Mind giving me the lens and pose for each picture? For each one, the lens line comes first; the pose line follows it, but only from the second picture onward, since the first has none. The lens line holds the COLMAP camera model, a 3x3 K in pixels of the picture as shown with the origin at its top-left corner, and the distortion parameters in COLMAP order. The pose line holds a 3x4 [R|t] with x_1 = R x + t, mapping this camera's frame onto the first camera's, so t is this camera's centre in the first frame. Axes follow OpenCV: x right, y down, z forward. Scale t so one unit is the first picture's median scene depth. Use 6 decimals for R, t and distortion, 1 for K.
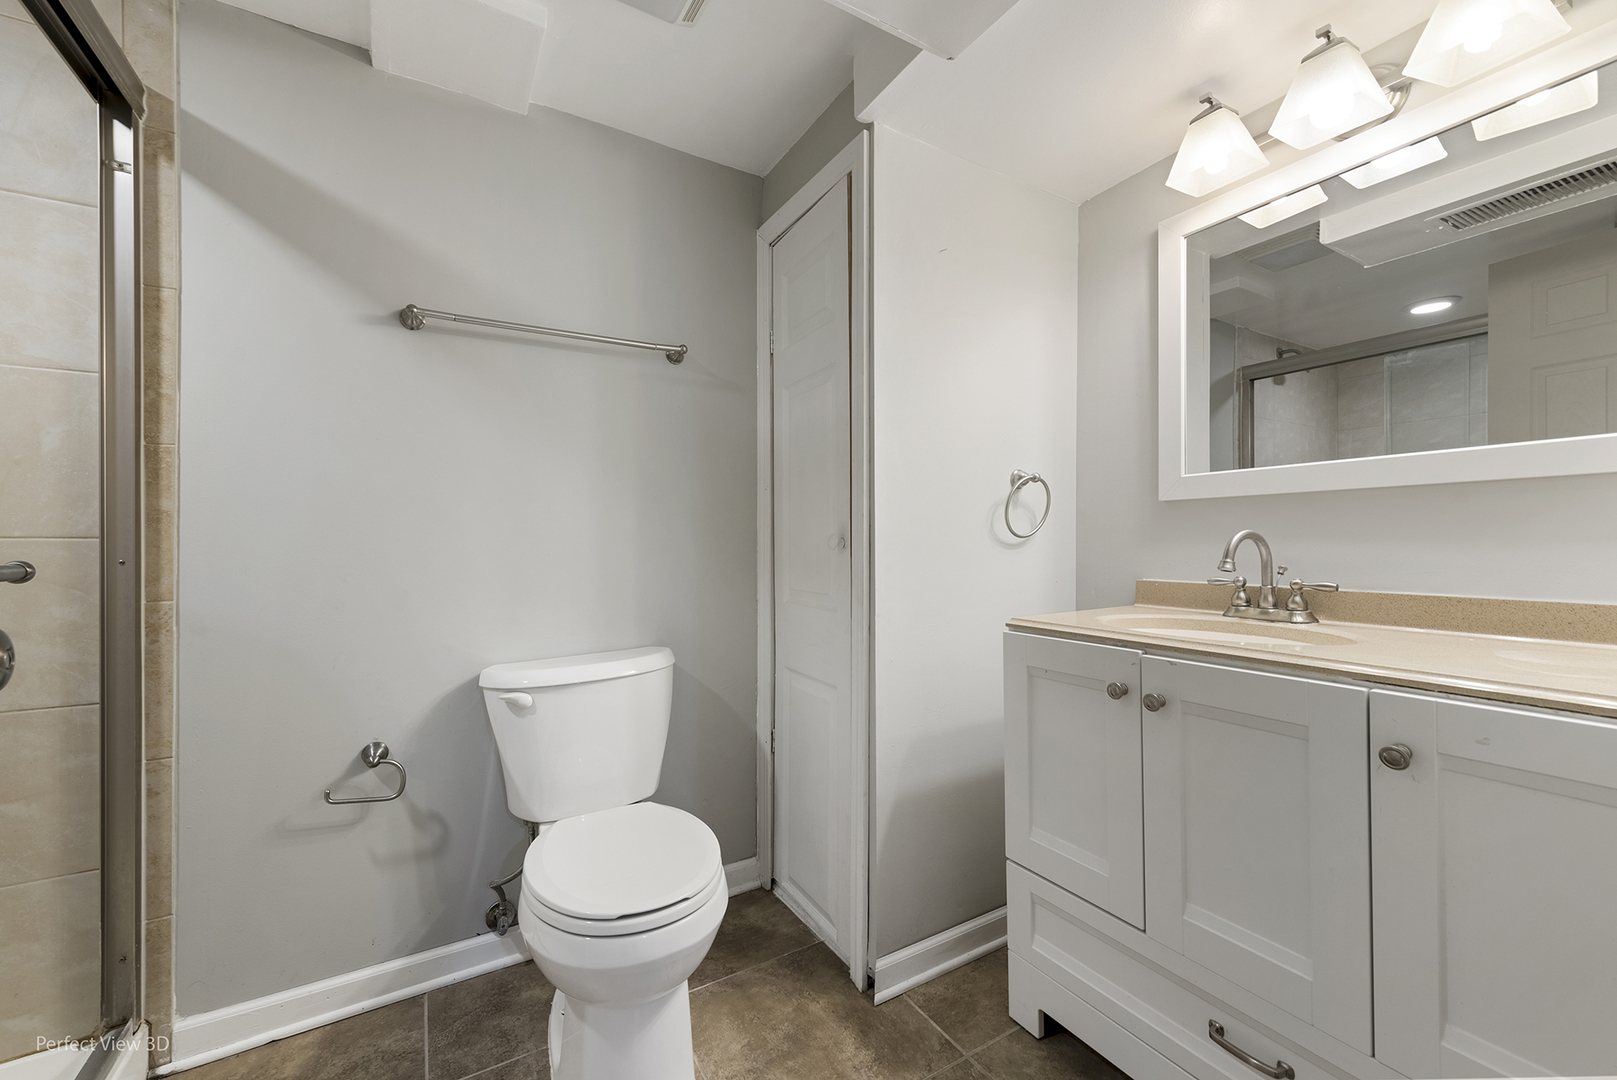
lens RADIAL K [[648.5, 0, 809.3], [0, 648.5, 537.2], [0, 0, 1]] dist [0.011062, -0.002120]
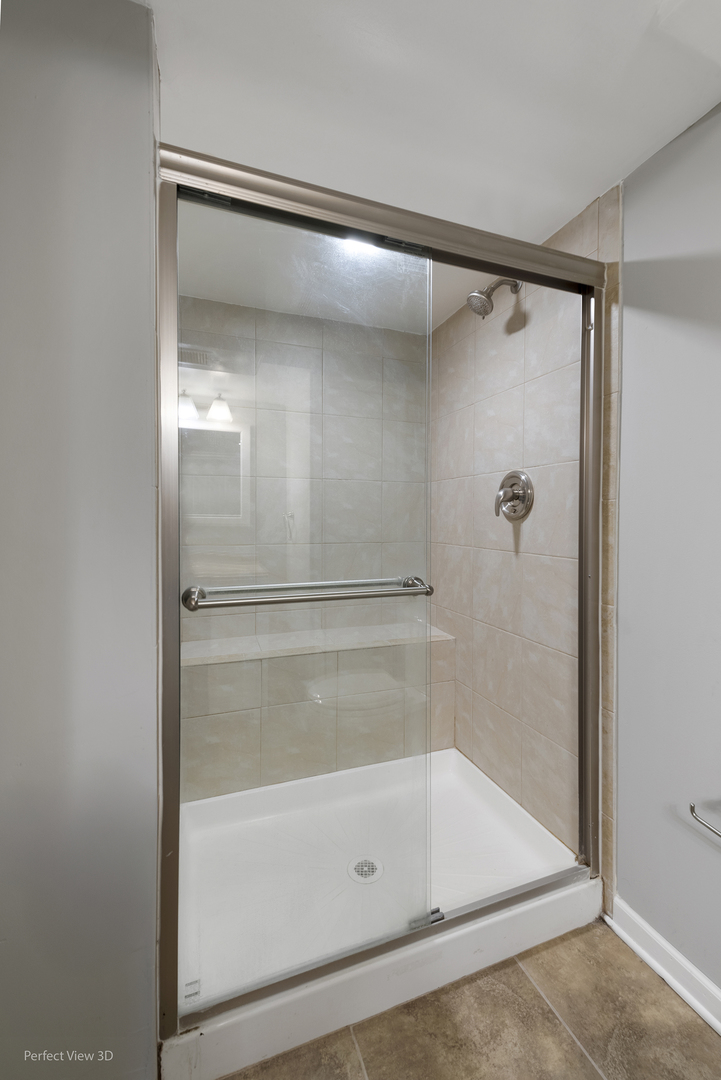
lens RADIAL K [[433.2, 0, 346.8], [0, 433.2, 525.3], [0, 0, 1]] dist [0.011062, -0.002120]
pose [[-0.181037, 0.009403, -0.983431, 0.092025], [0.003835, 0.999953, 0.008855, -0.095003], [0.983469, -0.002169, -0.181064, 0.591745]]
